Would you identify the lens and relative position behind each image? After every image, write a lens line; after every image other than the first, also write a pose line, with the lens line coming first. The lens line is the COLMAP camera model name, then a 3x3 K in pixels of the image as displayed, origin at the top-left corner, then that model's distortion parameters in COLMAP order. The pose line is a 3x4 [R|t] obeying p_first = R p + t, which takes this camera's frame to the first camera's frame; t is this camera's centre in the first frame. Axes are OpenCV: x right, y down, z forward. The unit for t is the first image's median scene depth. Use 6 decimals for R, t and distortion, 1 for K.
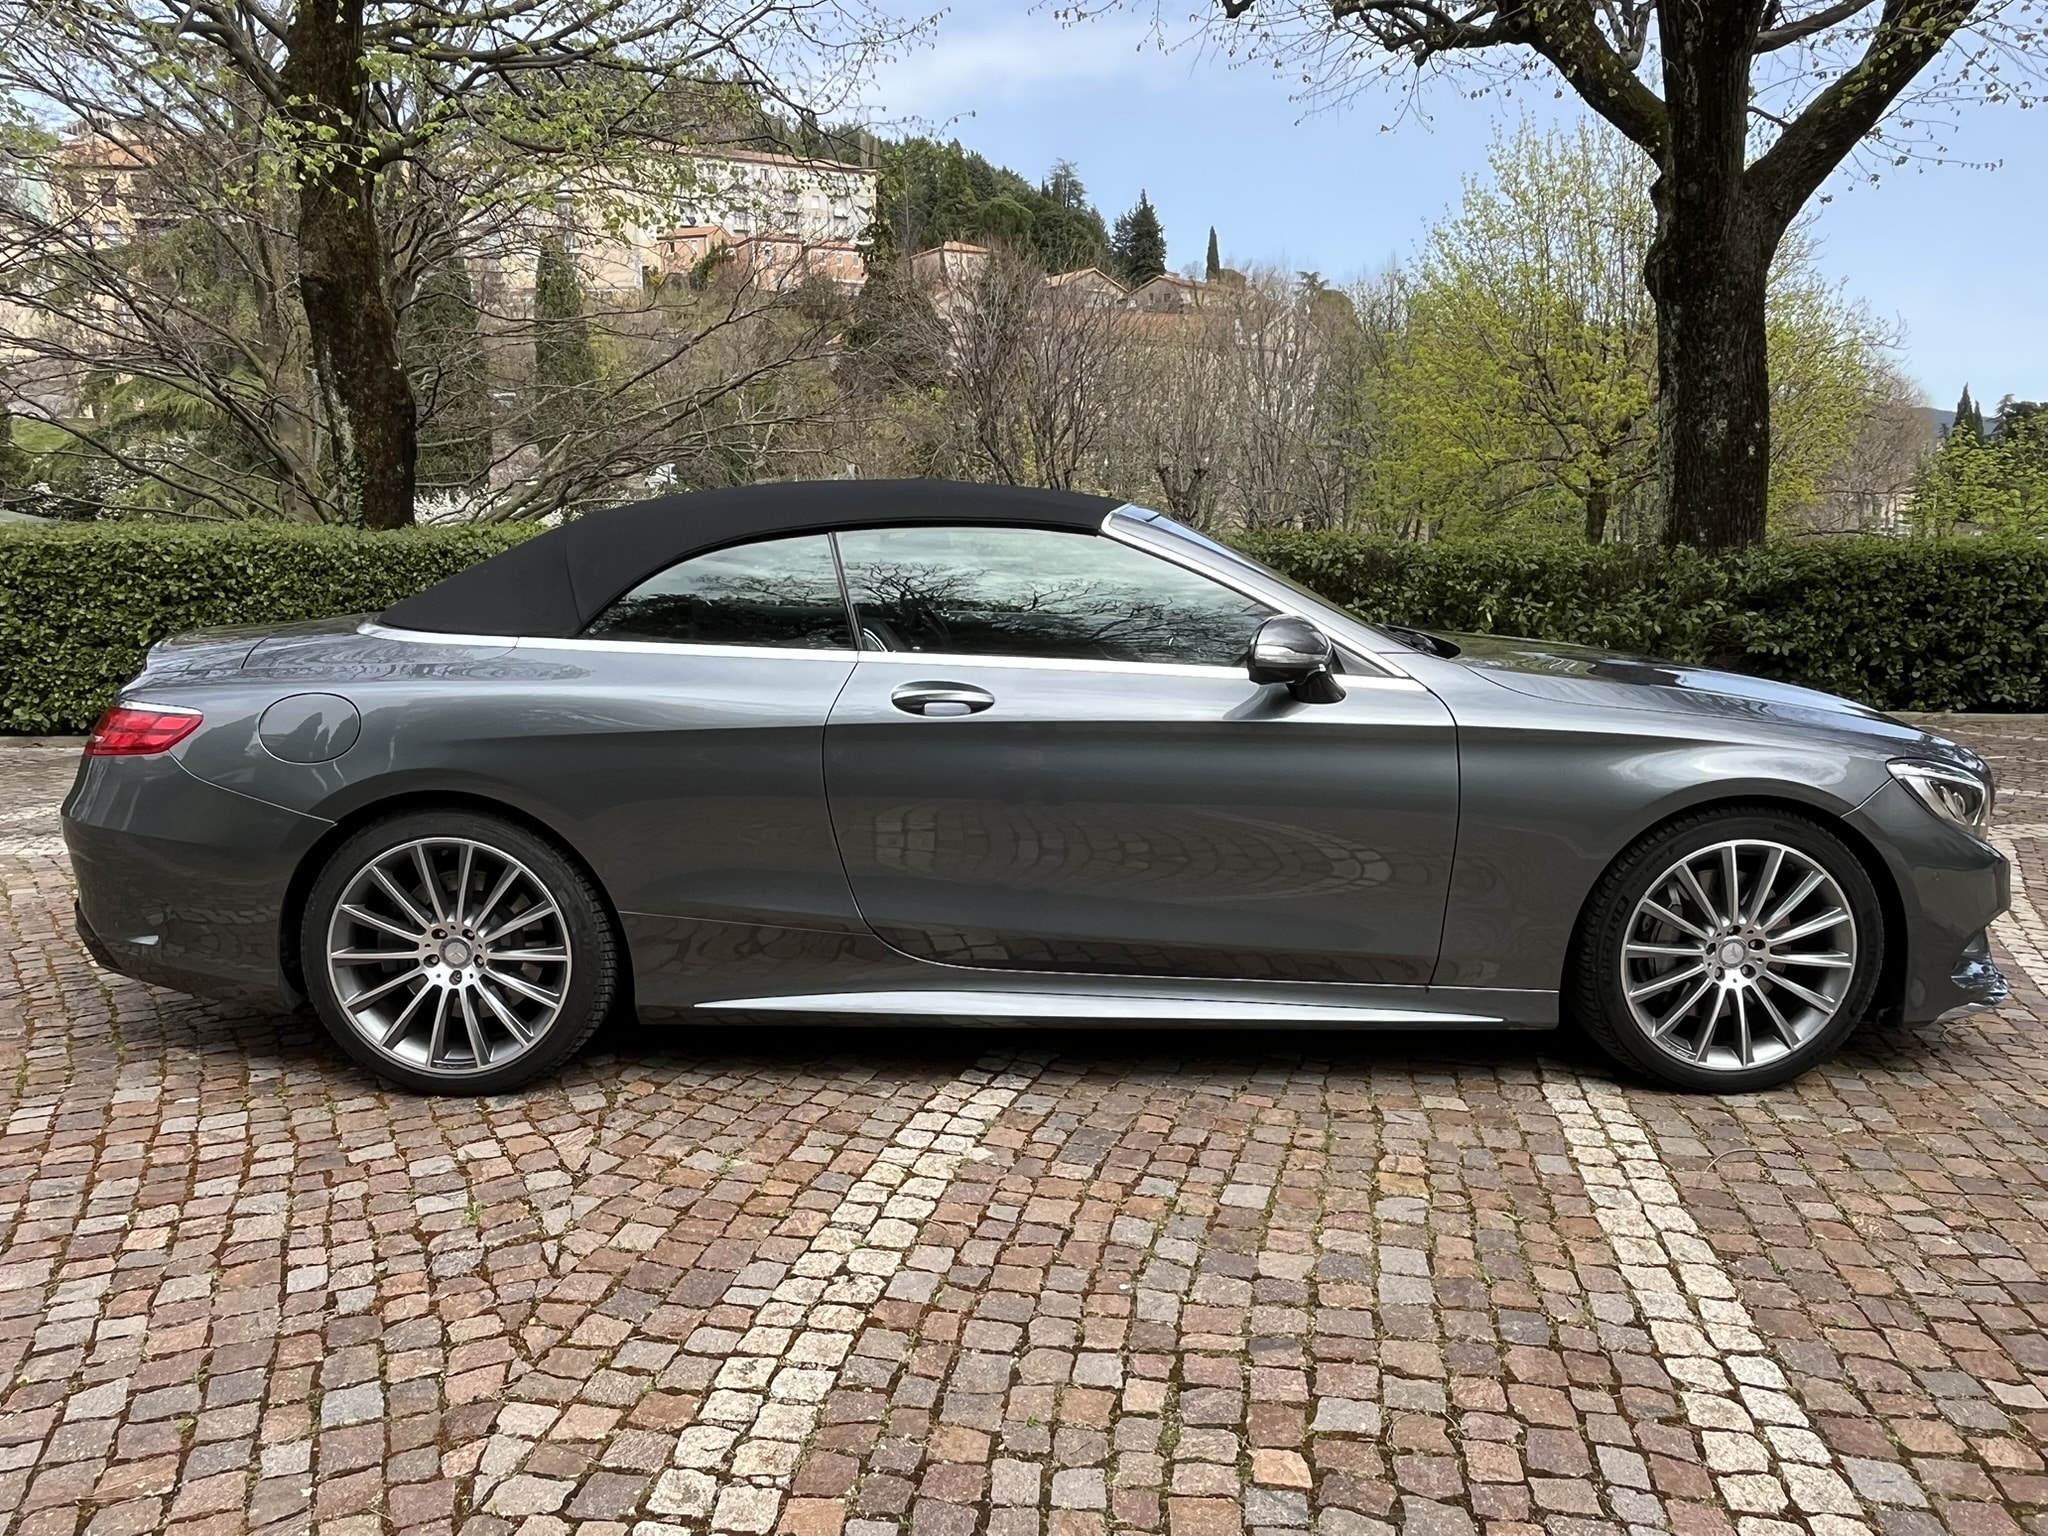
lens RADIAL K [[1437.5, 0, 1024.0], [0, 1437.5, 768.0], [0, 0, 1]] dist [0.009861, -0.010126]
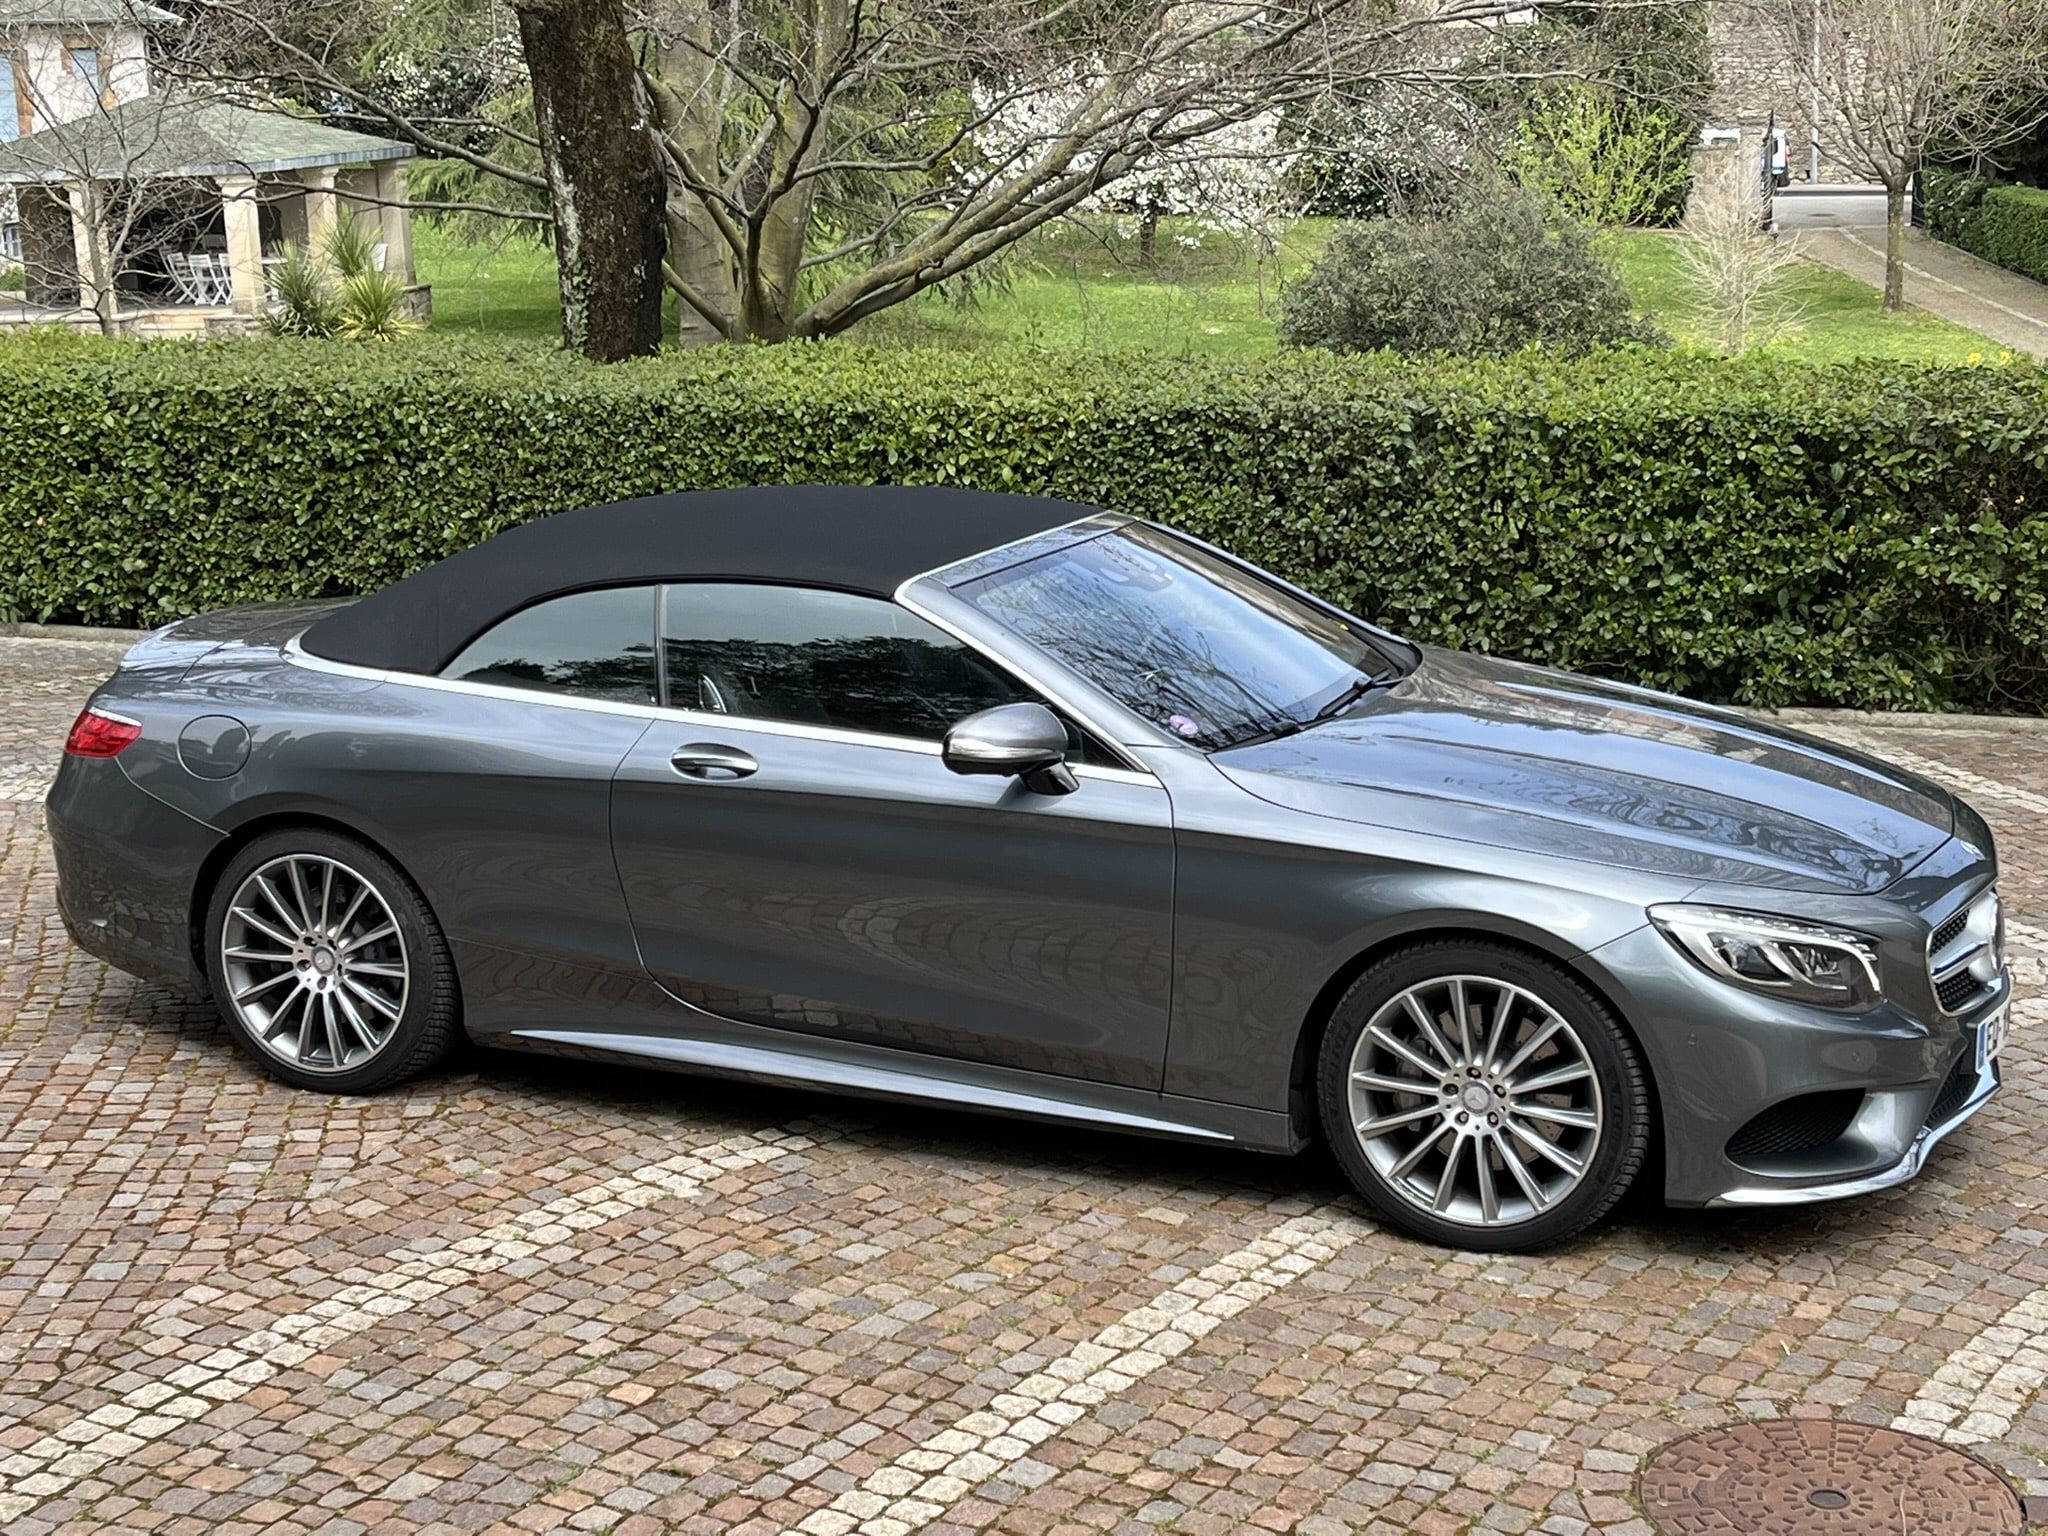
lens RADIAL K [[3209.2, 0, 986.0], [0, 3209.2, 767.2], [0, 0, 1]] dist [0.229141, -0.951810]
pose [[0.909373, 0.073789, -0.409385, 0.433571], [-0.054806, 0.996815, 0.057929, -0.076614], [0.412356, -0.030242, 0.910521, -0.418234]]
